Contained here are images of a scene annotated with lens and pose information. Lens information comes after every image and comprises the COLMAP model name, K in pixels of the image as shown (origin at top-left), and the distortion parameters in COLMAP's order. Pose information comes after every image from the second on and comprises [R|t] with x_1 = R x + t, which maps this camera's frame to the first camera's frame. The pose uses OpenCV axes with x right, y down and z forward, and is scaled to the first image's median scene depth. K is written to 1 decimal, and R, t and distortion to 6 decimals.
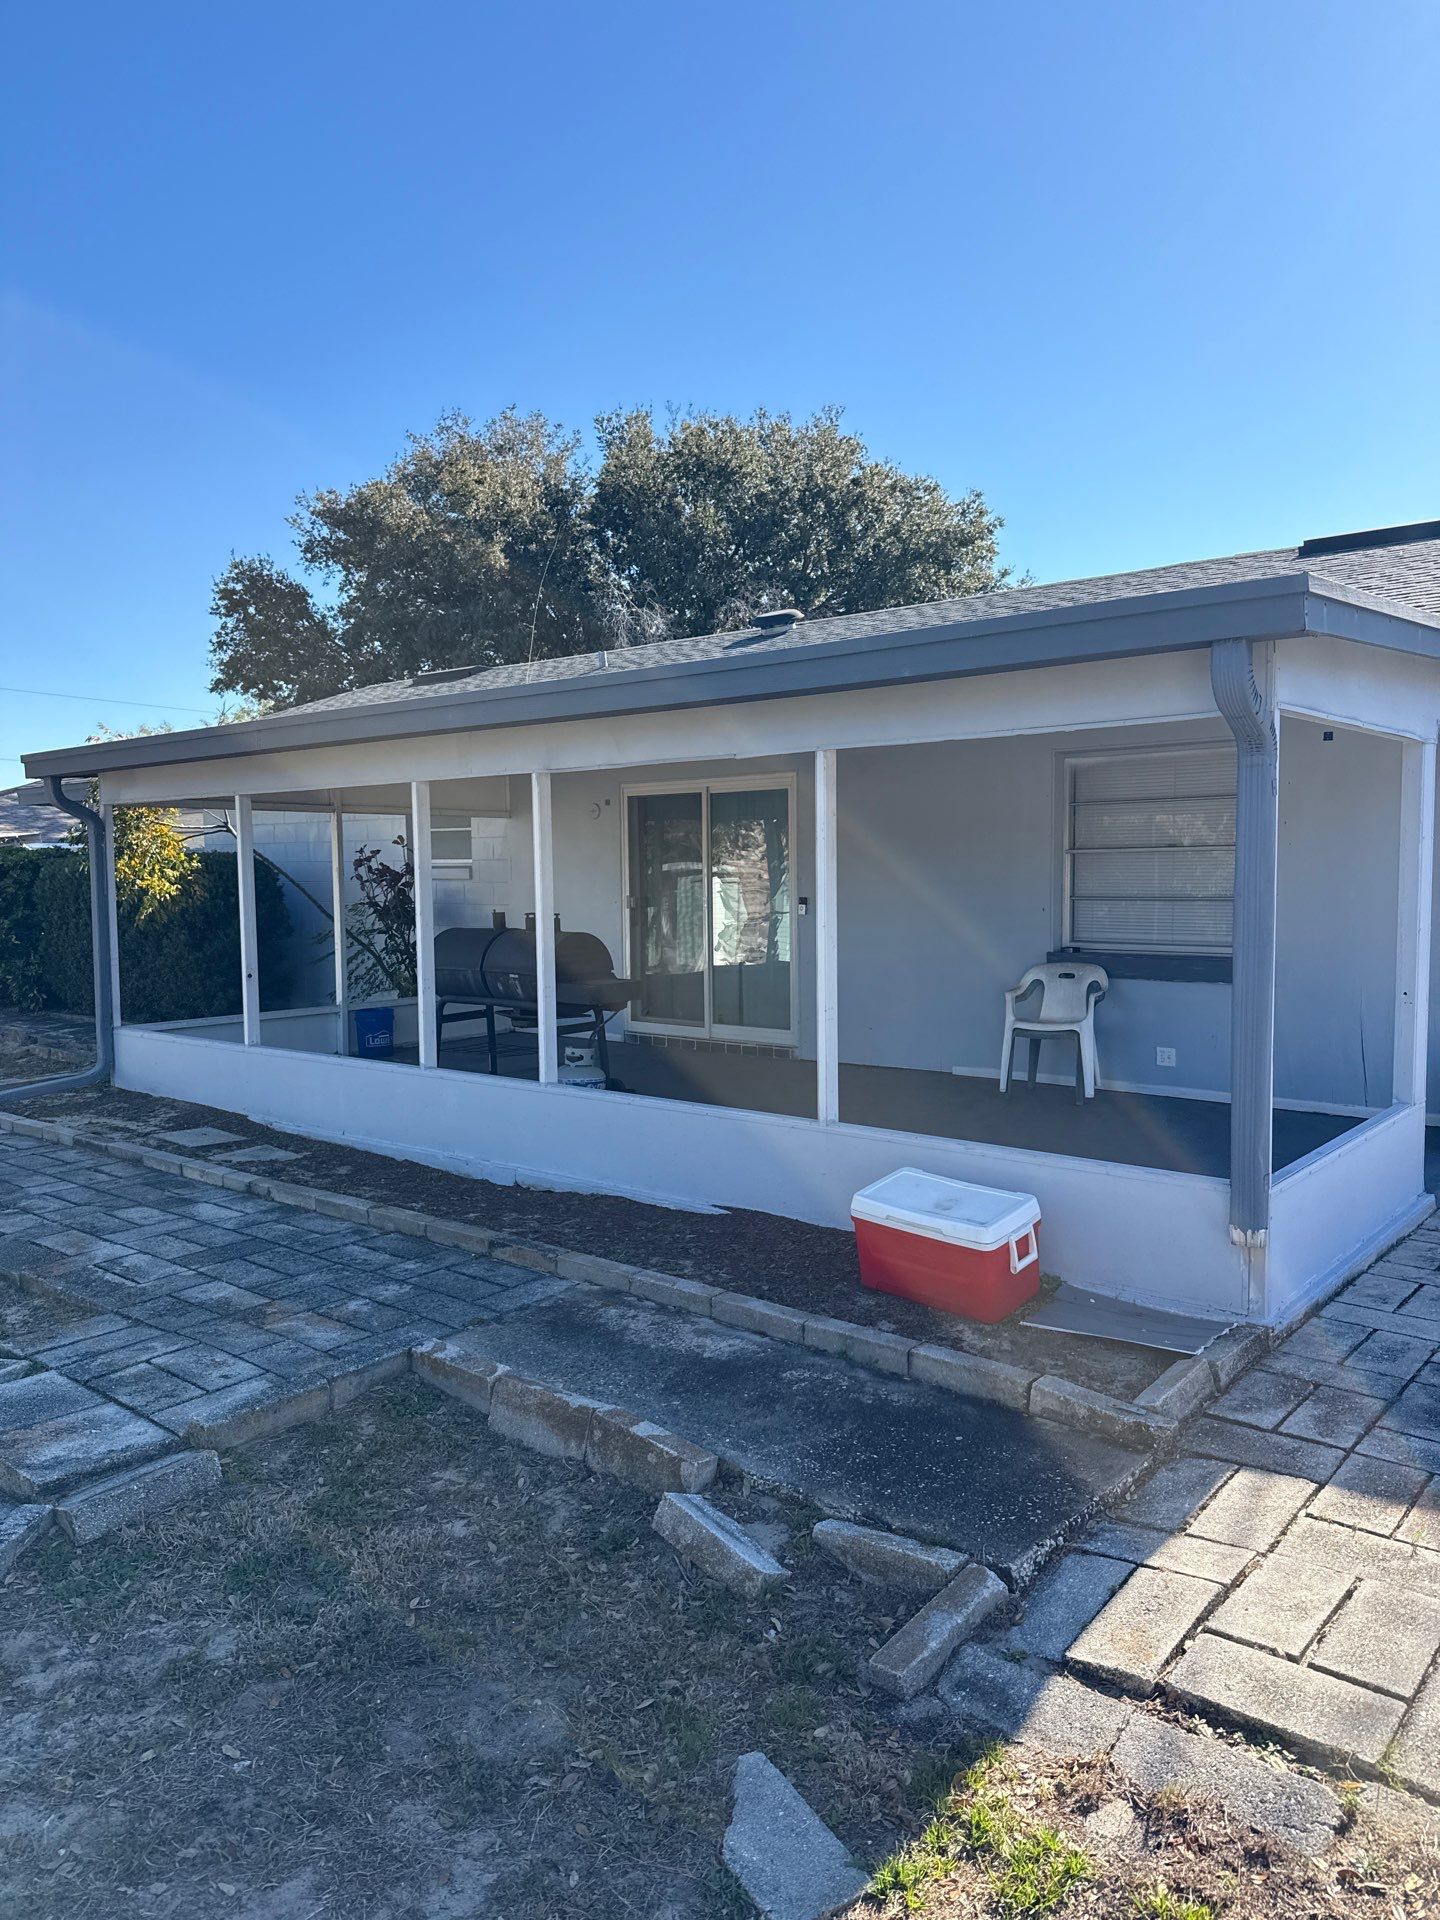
lens RADIAL K [[1353.4, 0, 720.0], [0, 1353.4, 960.0], [0, 0, 1]] dist [0.097218, -0.181786]
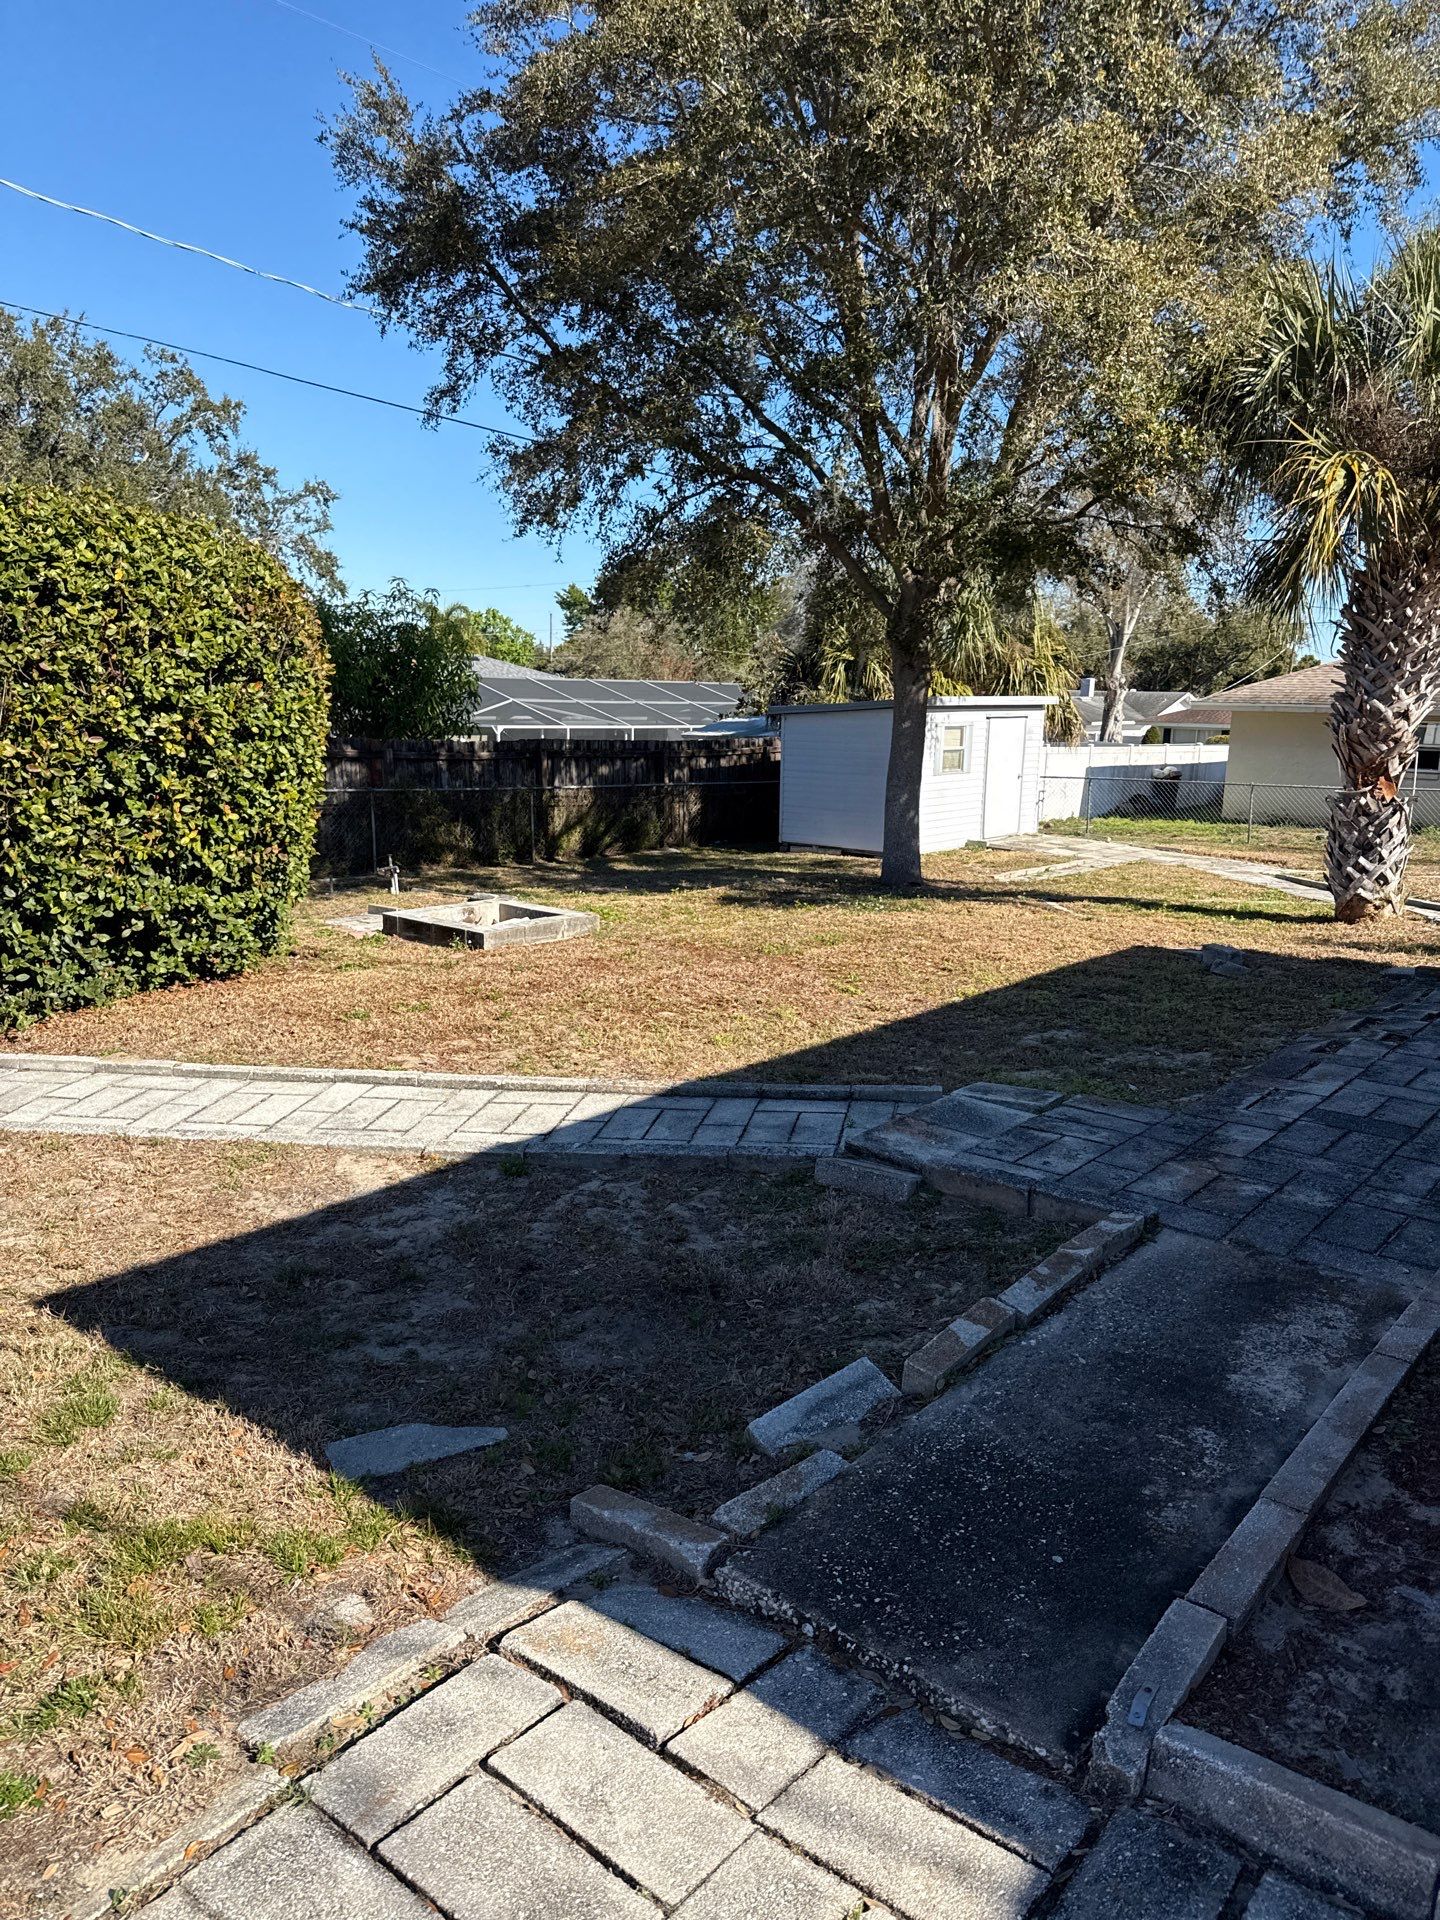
lens RADIAL K [[1354.9, 0, 720.0], [0, 1354.9, 960.0], [0, 0, 1]] dist [0.002542, -0.001576]
pose [[0.001913, 0.213107, -0.977027, 0.715225], [-0.092638, 0.972865, 0.212018, -0.073347], [0.995698, 0.090104, 0.021602, 0.712729]]
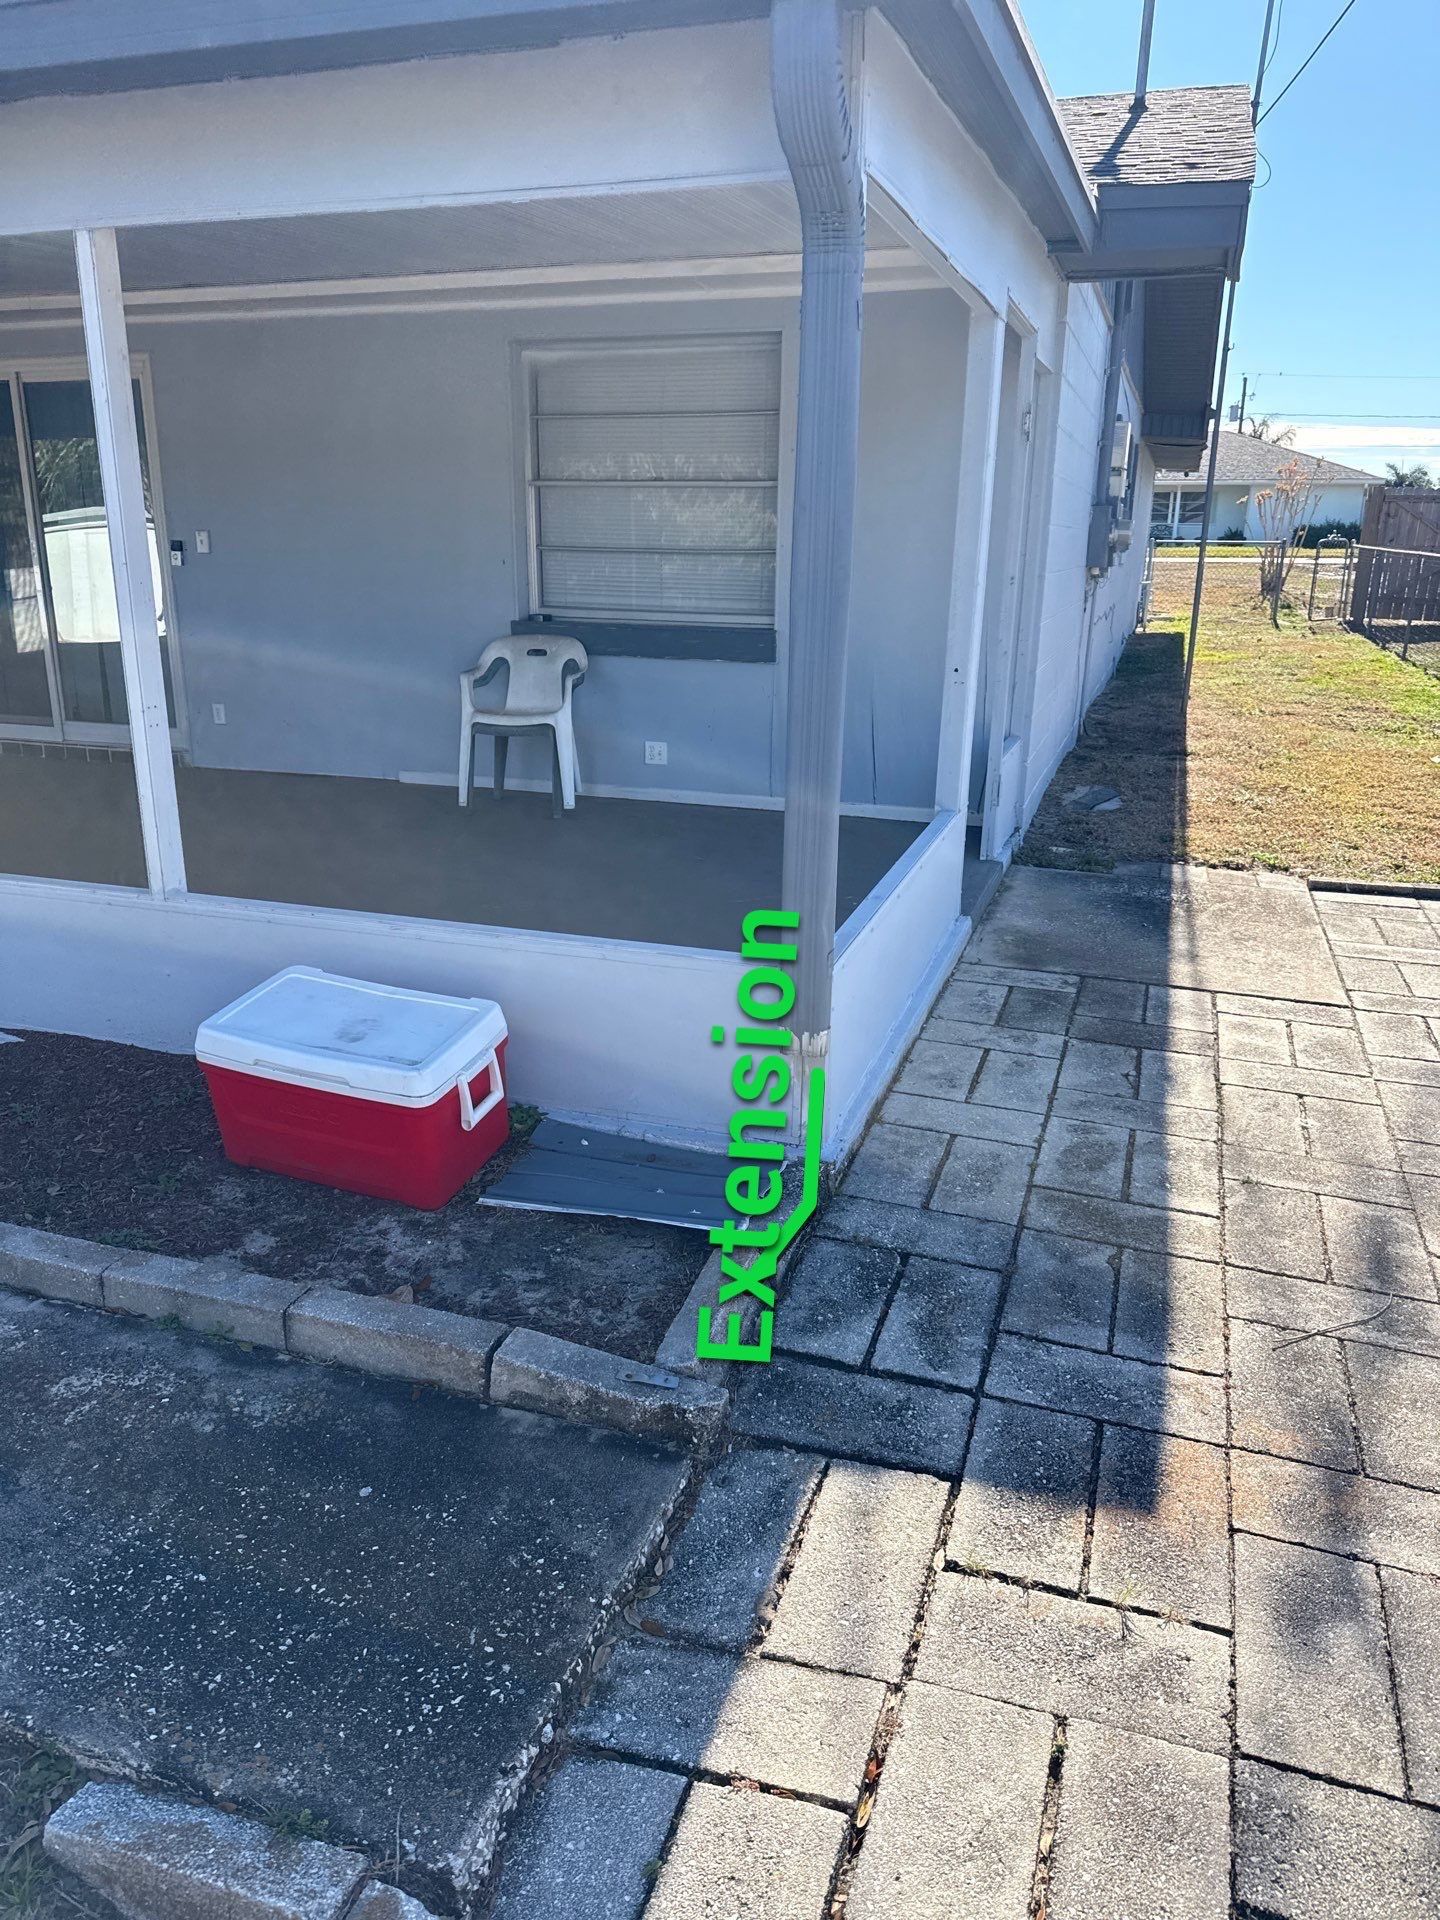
lens RADIAL K [[1325.1, 0, 720.0], [0, 1325.1, 960.0], [0, 0, 1]] dist [0.040636, -0.051949]
pose [[0.928370, -0.089462, 0.360729, 0.119576], [0.002705, 0.972197, 0.234147, 0.009363], [-0.371647, -0.216400, 0.902801, 0.454171]]
